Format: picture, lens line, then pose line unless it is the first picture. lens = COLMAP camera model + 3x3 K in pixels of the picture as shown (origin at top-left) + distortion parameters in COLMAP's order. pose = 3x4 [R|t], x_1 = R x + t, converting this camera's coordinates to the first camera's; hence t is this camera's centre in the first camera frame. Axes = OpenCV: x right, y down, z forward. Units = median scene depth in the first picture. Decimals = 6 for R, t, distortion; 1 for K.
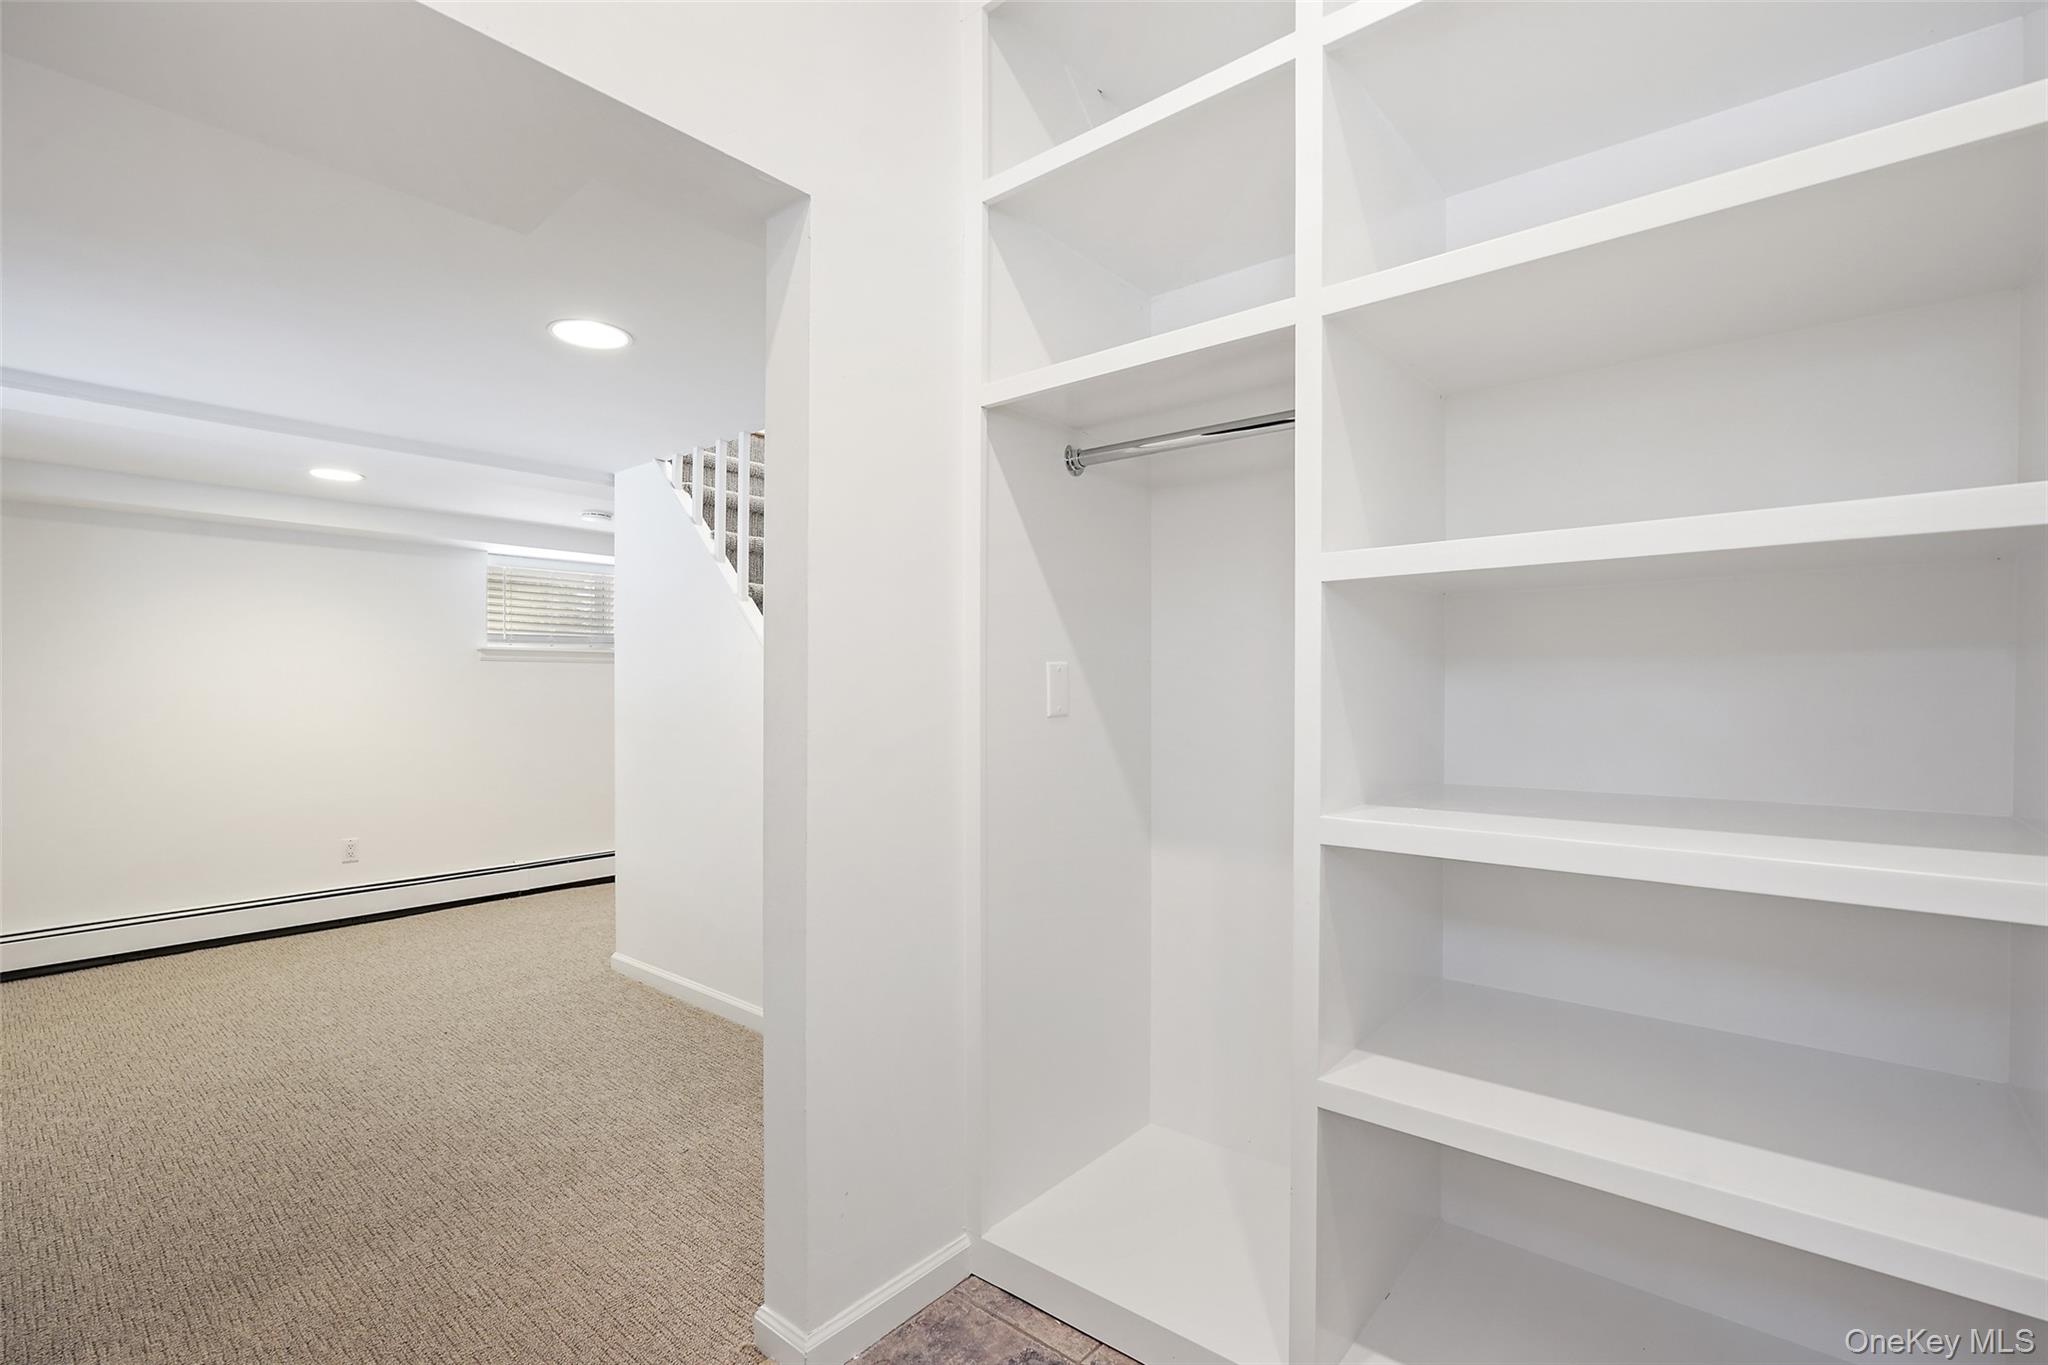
lens RADIAL K [[949.5, 0, 1019.3], [0, 949.5, 706.6], [0, 0, 1]] dist [-0.000752, 0.006592]
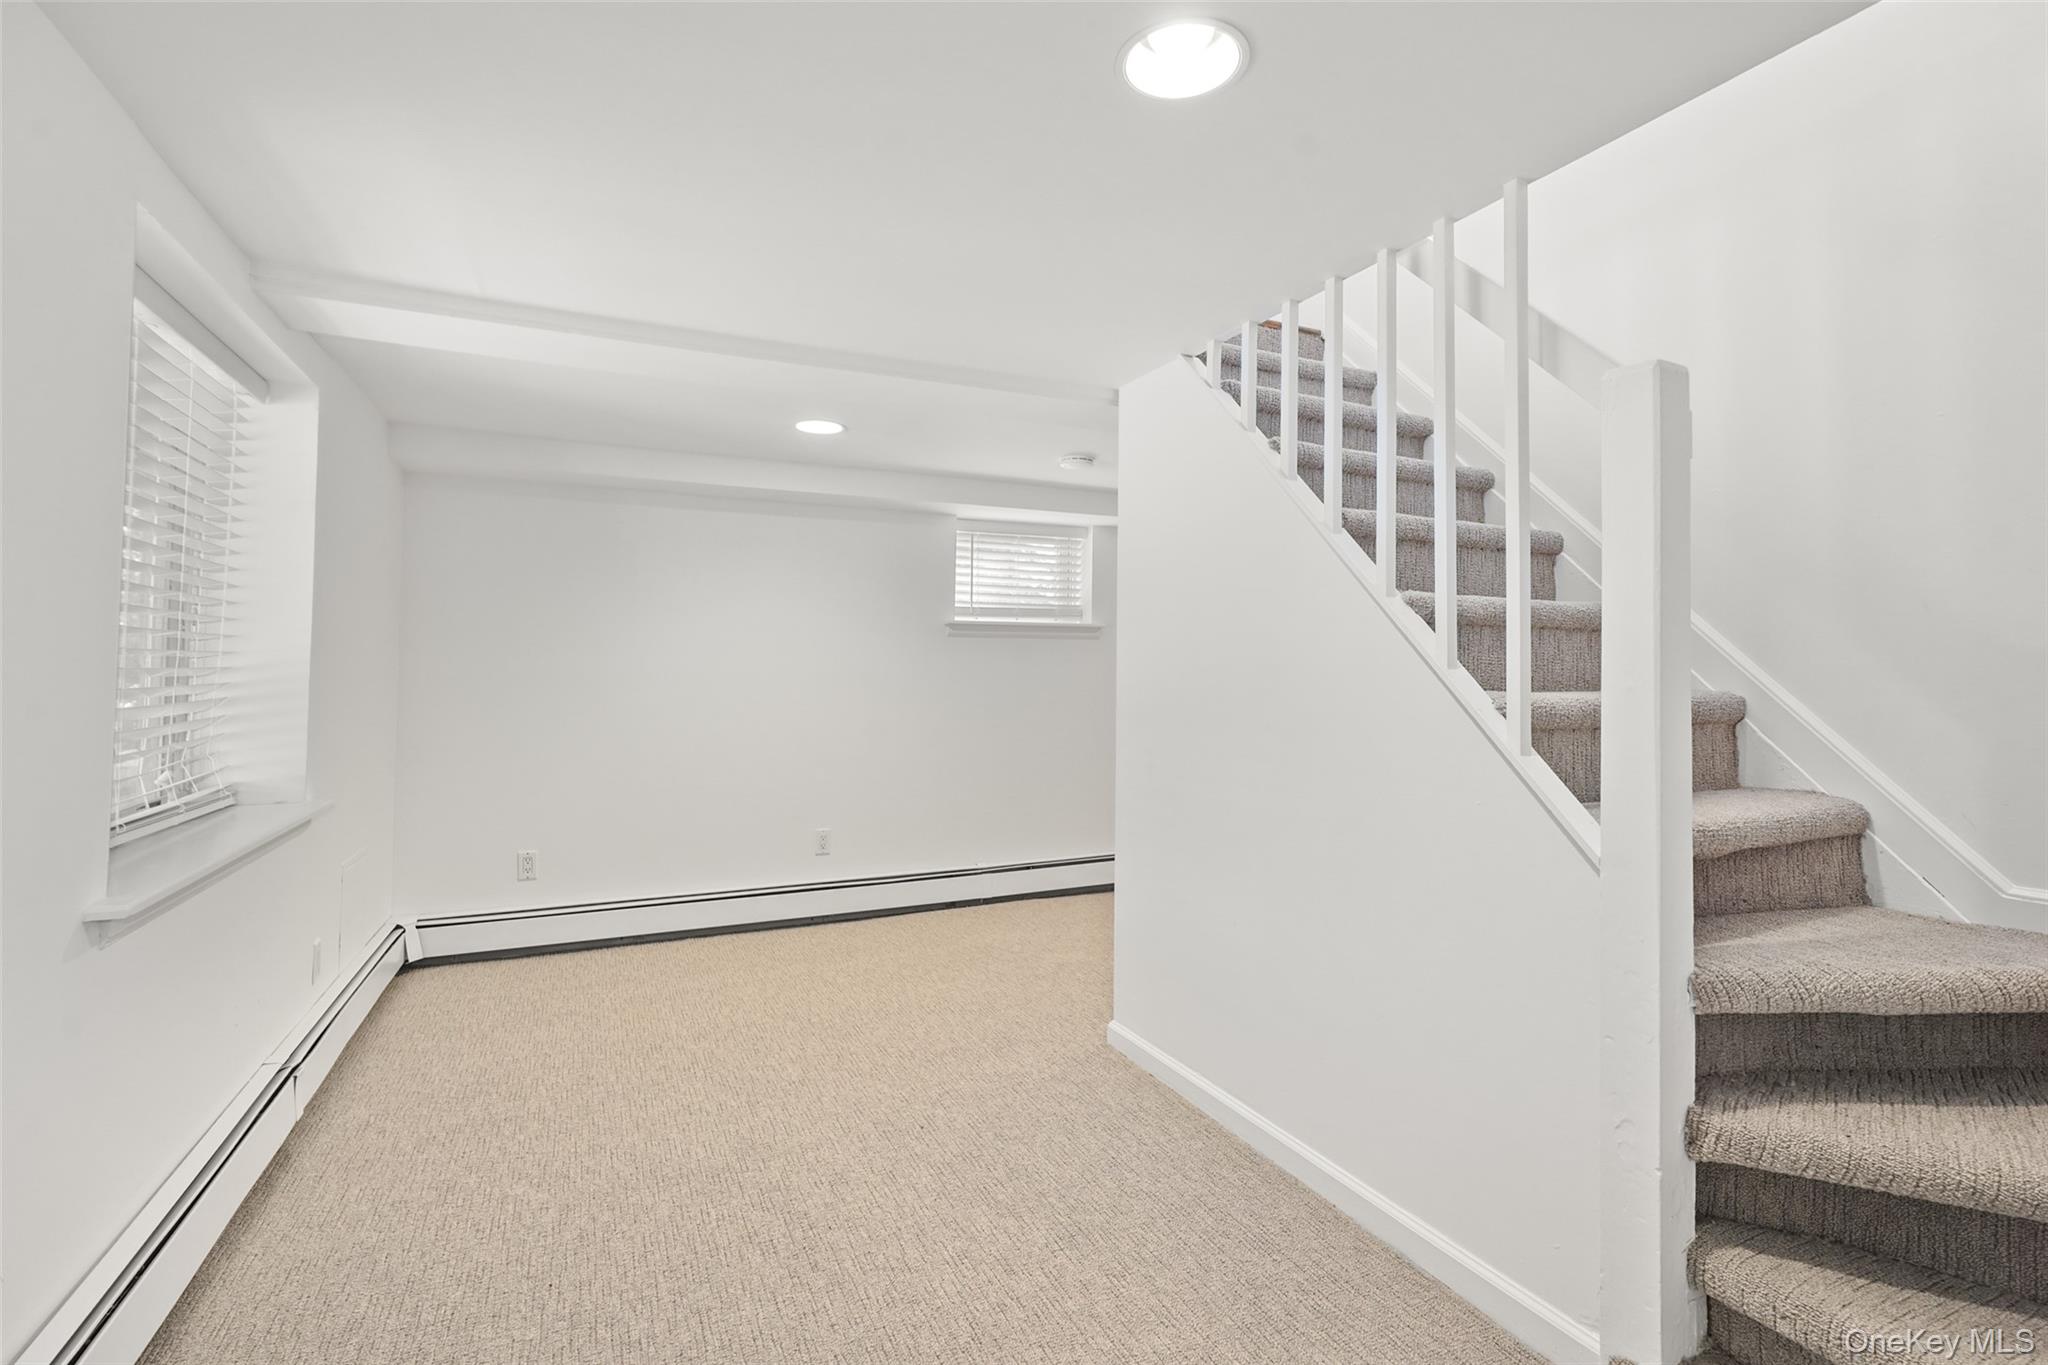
lens RADIAL K [[941.3, 0, 1026.4], [0, 941.3, 649.6], [0, 0, 1]] dist [-0.001473, -0.000062]
pose [[0.919036, -0.001047, -0.394172, -0.207900], [-0.014729, 0.999207, -0.036994, -0.005434], [0.393898, 0.039805, 0.918292, 0.297971]]
